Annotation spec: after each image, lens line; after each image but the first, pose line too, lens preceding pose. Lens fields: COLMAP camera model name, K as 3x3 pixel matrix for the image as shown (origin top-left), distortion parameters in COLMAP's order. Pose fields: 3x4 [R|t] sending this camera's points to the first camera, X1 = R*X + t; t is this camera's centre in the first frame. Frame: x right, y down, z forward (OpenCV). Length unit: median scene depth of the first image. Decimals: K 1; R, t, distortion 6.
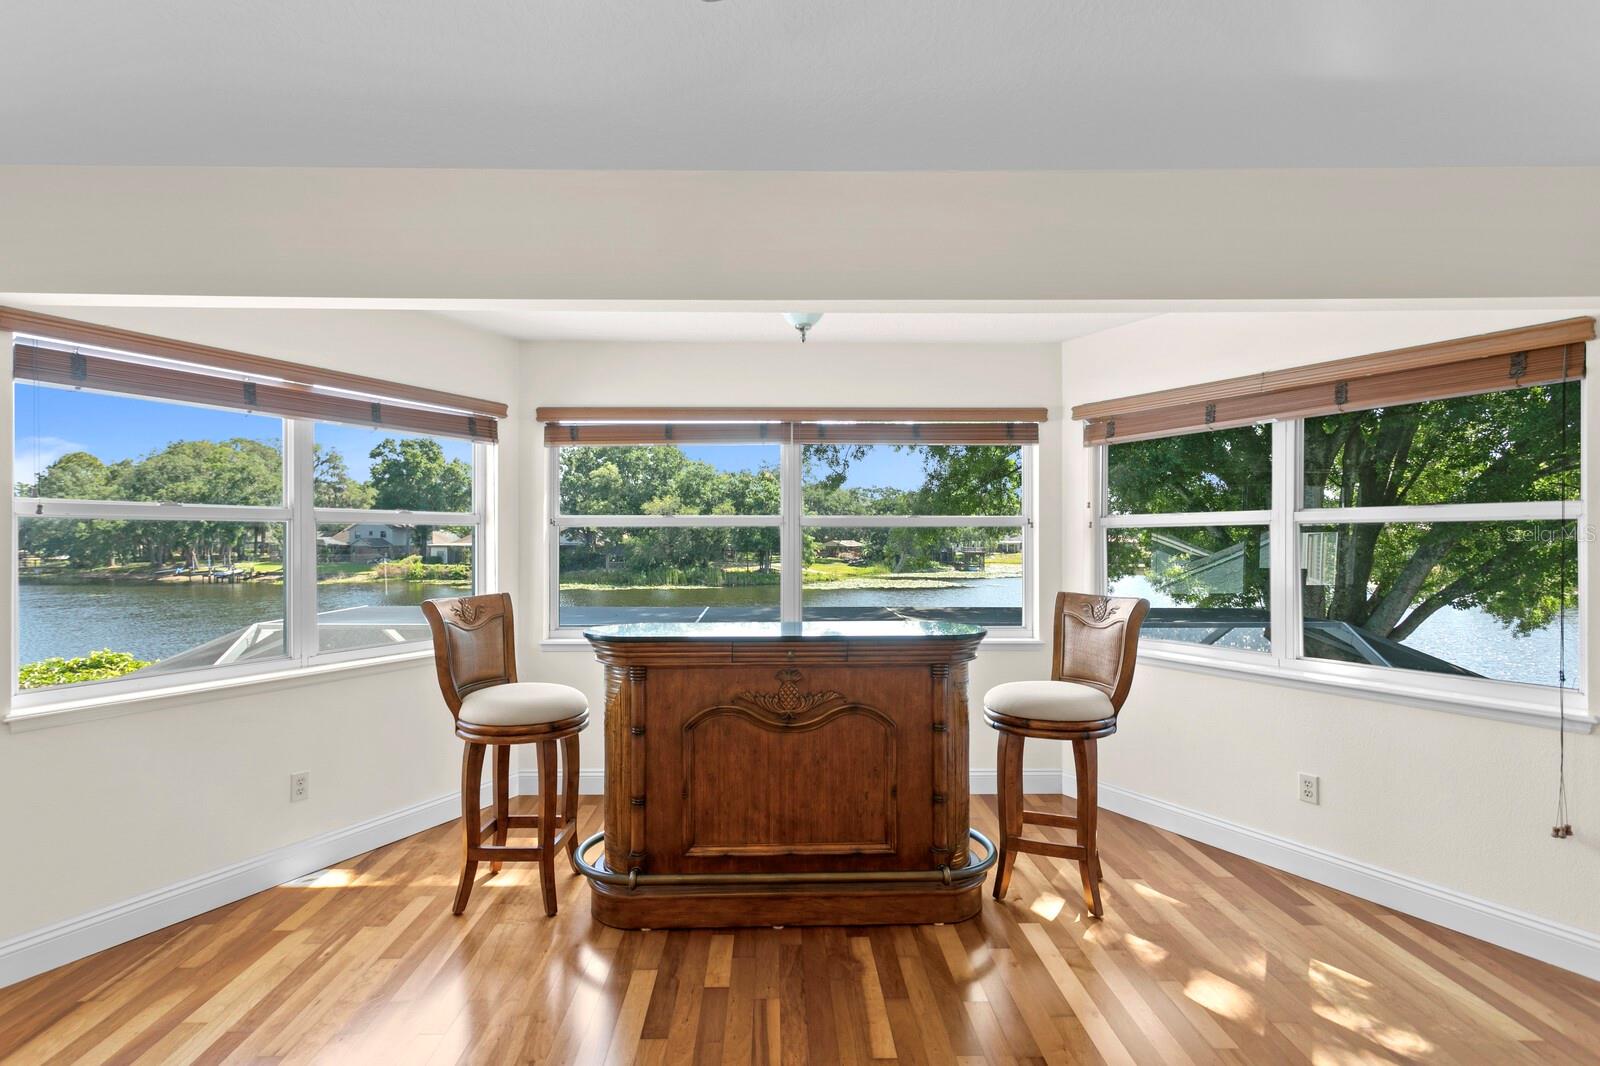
lens RADIAL K [[760.9, 0, 788.6], [0, 760.9, 539.4], [0, 0, 1]] dist [0.002604, 0.000388]
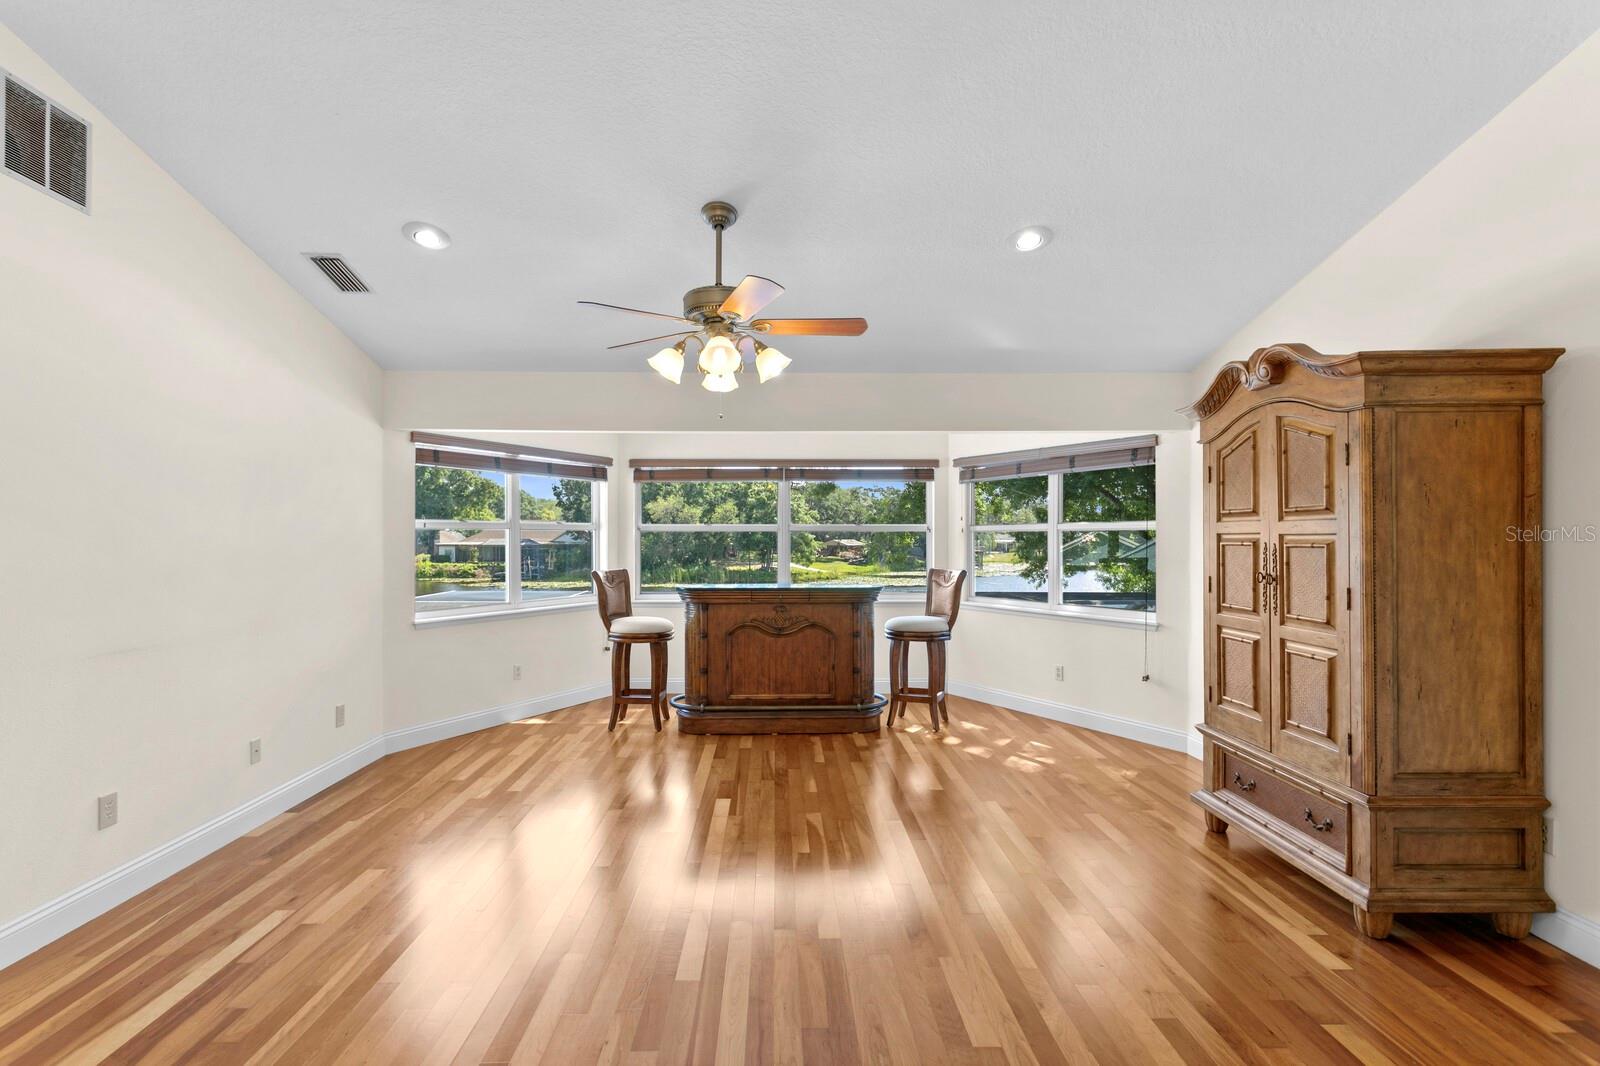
lens RADIAL K [[760.9, 0, 806.3], [0, 760.9, 538.5], [0, 0, 1]] dist [0.002604, 0.000388]
pose [[0.999773, 0.000215, 0.021284, 0.025020], [-0.000214, 1.000000, -0.000056, -0.002318], [-0.021284, 0.000051, 0.999773, -0.916429]]
